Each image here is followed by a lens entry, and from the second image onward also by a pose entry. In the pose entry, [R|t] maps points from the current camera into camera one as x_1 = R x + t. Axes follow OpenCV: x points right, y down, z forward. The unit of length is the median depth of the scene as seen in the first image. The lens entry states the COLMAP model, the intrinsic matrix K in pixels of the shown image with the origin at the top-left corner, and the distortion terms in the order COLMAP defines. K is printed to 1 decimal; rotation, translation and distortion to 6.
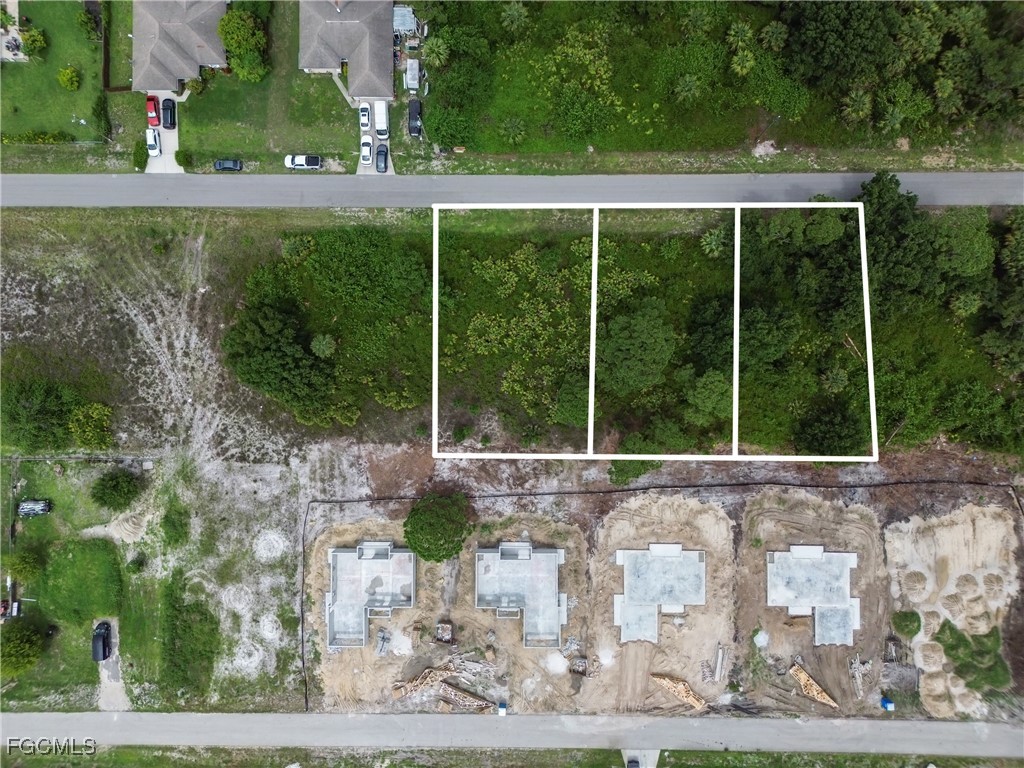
lens RADIAL K [[716.8, 0, 512.0], [0, 716.8, 384.0], [0, 0, 1]] dist [0.066761, -0.076753]
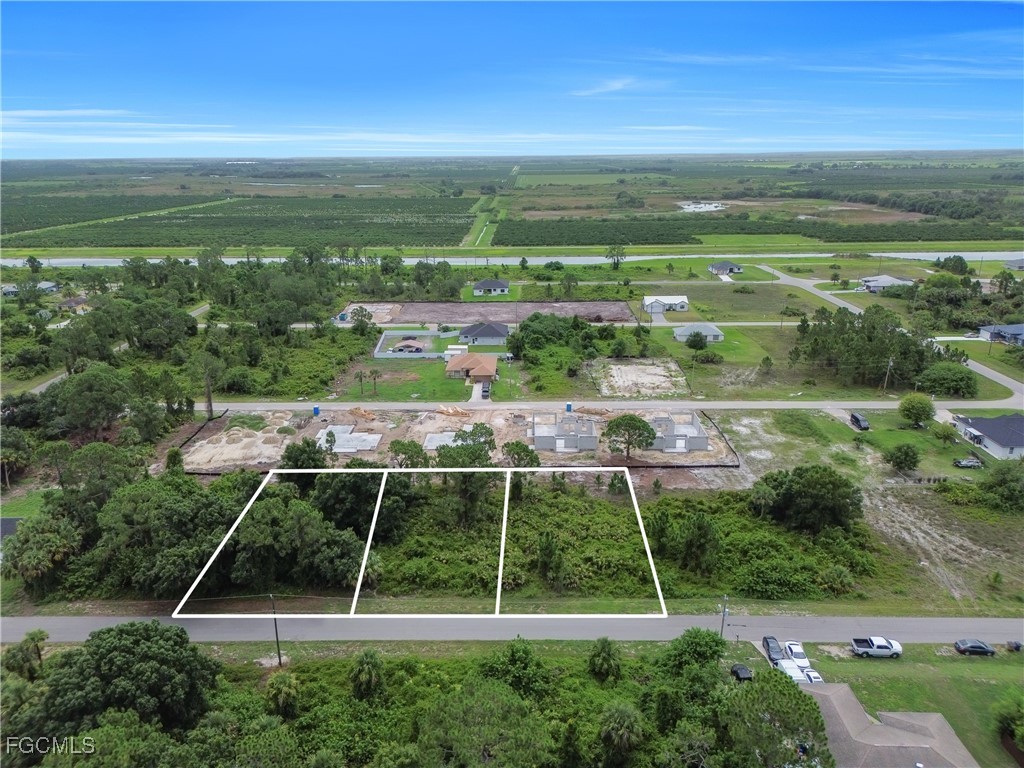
lens RADIAL K [[716.8, 0, 512.0], [0, 716.8, 384.0], [0, 0, 1]] dist [0.066761, -0.076753]
pose [[-0.999646, 0.017878, 0.019693, 0.075388], [0.013391, -0.301433, 0.953393, -0.954482], [0.022981, 0.953320, 0.301087, 0.492900]]
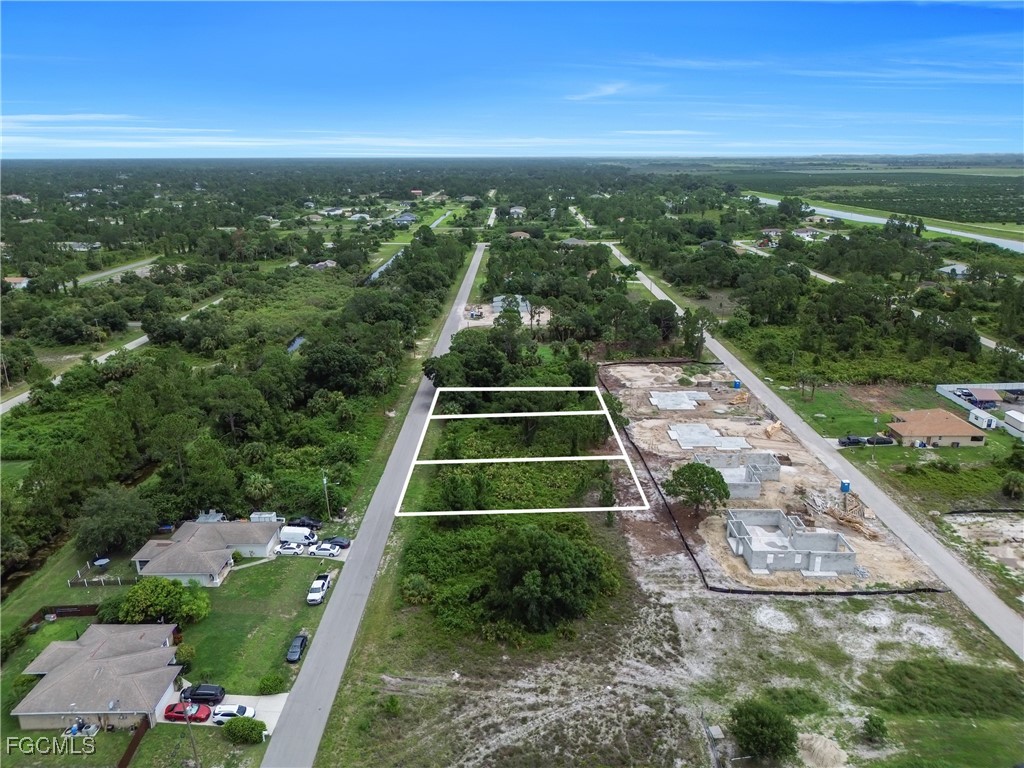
lens RADIAL K [[717.0, 0, 512.0], [0, 717.0, 384.0], [0, 0, 1]] dist [0.071183, -0.073074]
pose [[0.000896, -0.289248, 0.957254, -1.045889], [0.999998, -0.001228, -0.001307, -0.072158], [0.001554, 0.957253, 0.289247, 0.508290]]
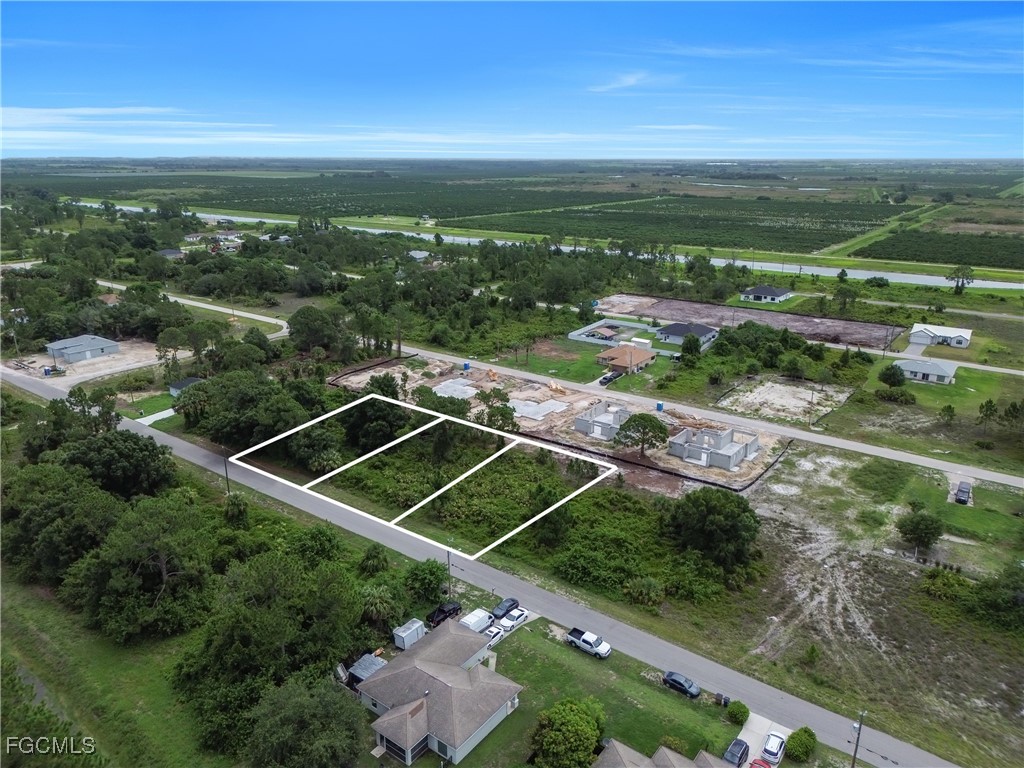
lens RADIAL K [[716.8, 0, 512.0], [0, 716.8, 384.0], [0, 0, 1]] dist [0.066761, -0.076753]
pose [[-0.801508, -0.168435, 0.573772, -0.619276], [0.597946, -0.236624, 0.765813, -0.882181], [0.006778, 0.956890, 0.290371, 0.503232]]
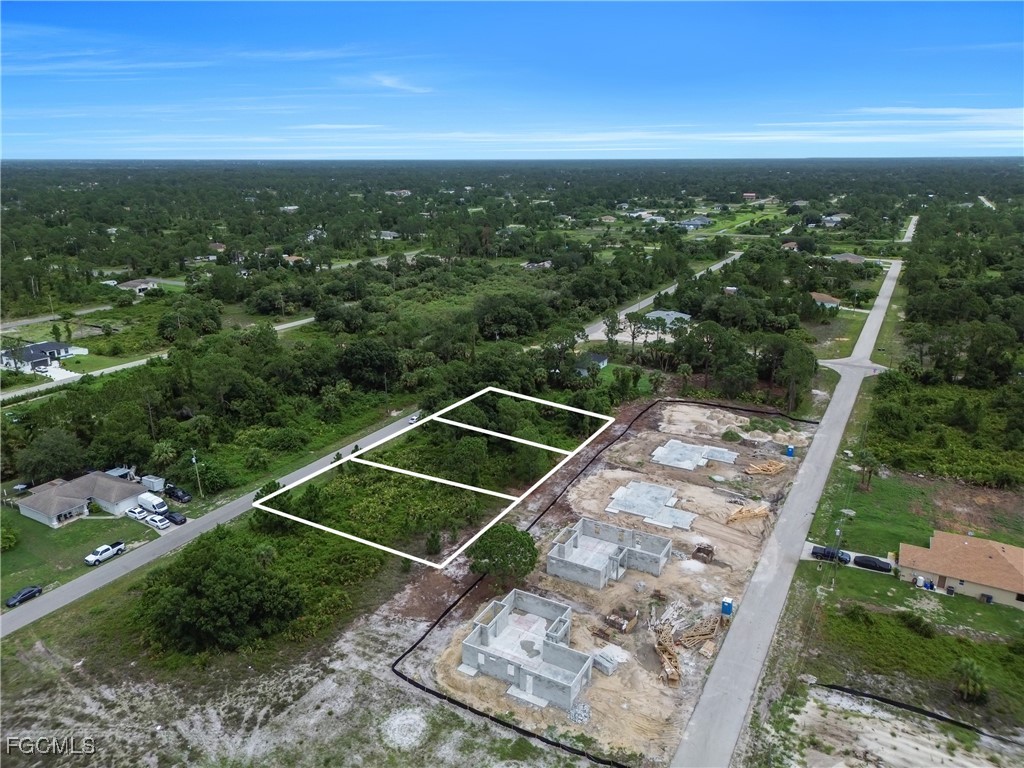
lens RADIAL K [[717.0, 0, 512.0], [0, 717.0, 384.0], [0, 0, 1]] dist [0.071183, -0.073074]
pose [[0.487769, -0.249965, 0.836420, -0.773593], [0.872945, 0.147341, -0.465035, 0.578484], [-0.006996, 0.956979, 0.290074, 0.497781]]
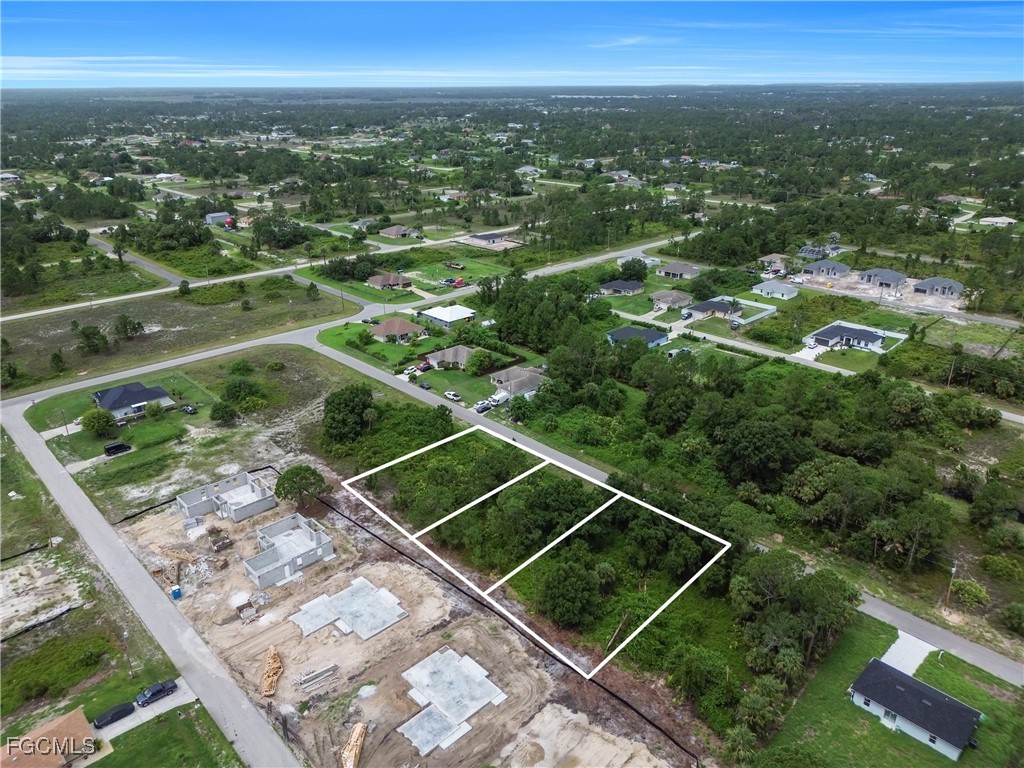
lens RADIAL K [[716.8, 0, 512.0], [0, 716.8, 384.0], [0, 0, 1]] dist [0.066761, -0.076753]
pose [[0.694503, 0.286906, -0.659811, 0.944241], [-0.719485, 0.273324, -0.638464, 0.685620], [-0.002837, 0.918139, 0.396249, 0.282599]]
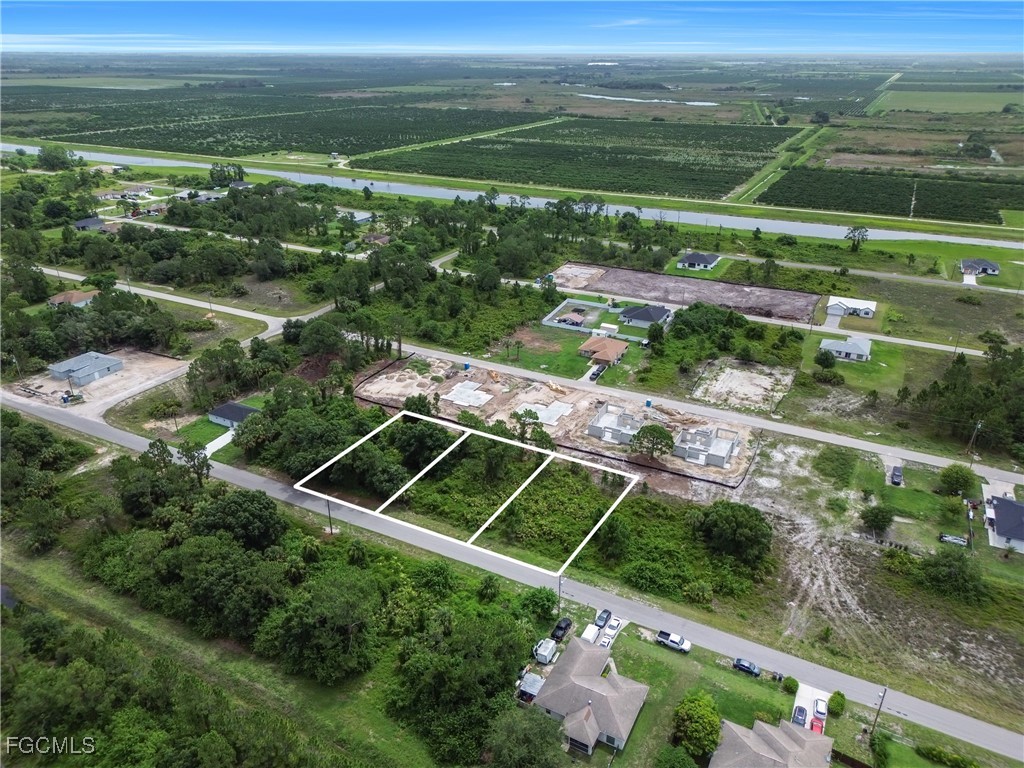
lens RADIAL K [[716.8, 0, 512.0], [0, 716.8, 384.0], [0, 0, 1]] dist [0.066761, -0.076753]
pose [[-0.887284, -0.183135, 0.423307, -0.457663], [0.461156, -0.367918, 0.807447, -1.136783], [0.007870, 0.911646, 0.410902, 0.208388]]
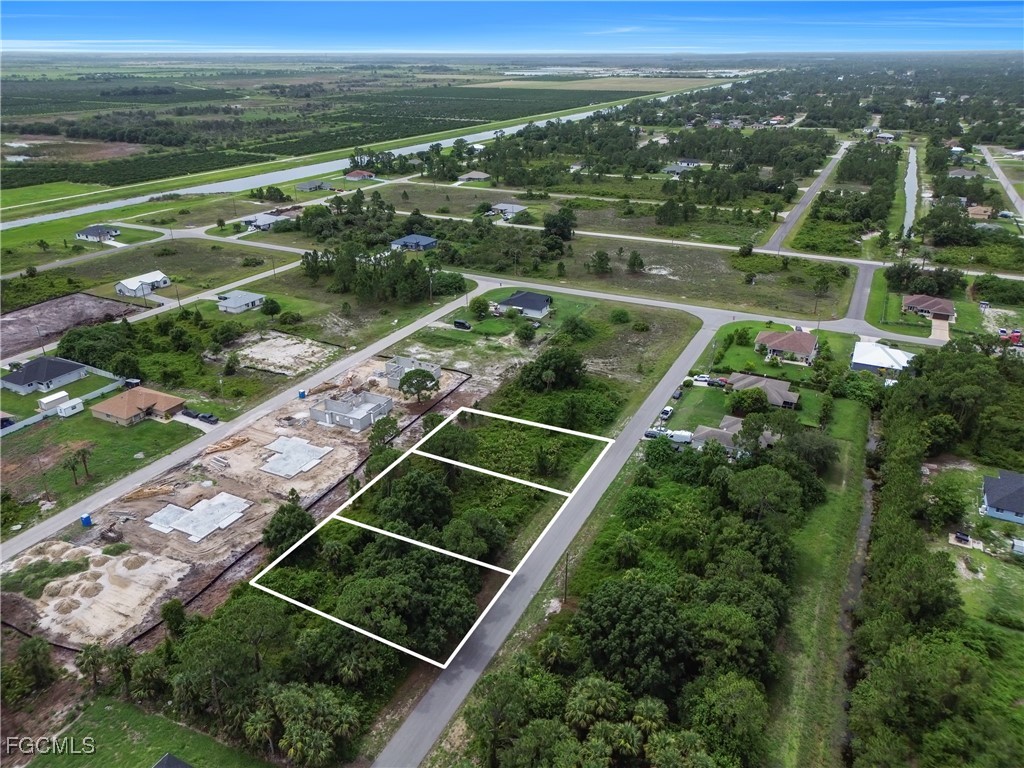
lens RADIAL K [[717.0, 0, 512.0], [0, 717.0, 384.0], [0, 0, 1]] dist [0.071183, -0.073074]
pose [[-0.447426, 0.388124, -0.805711, 1.059206], [-0.894251, -0.182932, 0.408473, -0.622089], [0.011148, 0.903269, 0.428929, 0.285325]]
